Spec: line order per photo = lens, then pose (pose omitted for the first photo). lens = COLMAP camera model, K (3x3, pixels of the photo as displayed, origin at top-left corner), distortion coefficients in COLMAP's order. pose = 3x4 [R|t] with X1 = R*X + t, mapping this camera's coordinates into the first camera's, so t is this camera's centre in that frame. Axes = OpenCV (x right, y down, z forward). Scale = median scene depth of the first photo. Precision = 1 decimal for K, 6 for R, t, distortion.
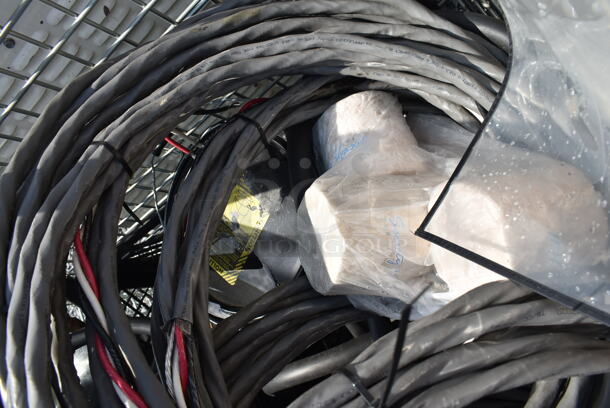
lens RADIAL K [[463.1, 0, 301.3], [0, 463.1, 200.5], [0, 0, 1]] dist [-0.009911, -0.000943]
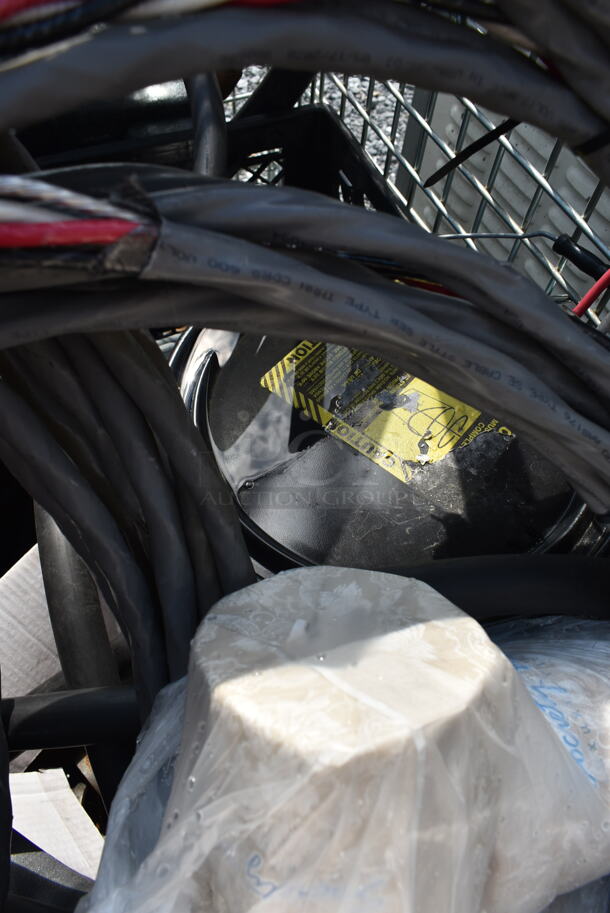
lens RADIAL K [[693.1, 0, 302.8], [0, 693.1, 461.9], [0, 0, 1]] dist [-0.009911, -0.000943]
pose [[-0.118999, 0.992871, -0.006859, -0.089589], [-0.985062, -0.117192, 0.126171, 0.057675], [0.124468, 0.021770, 0.991985, 0.412126]]
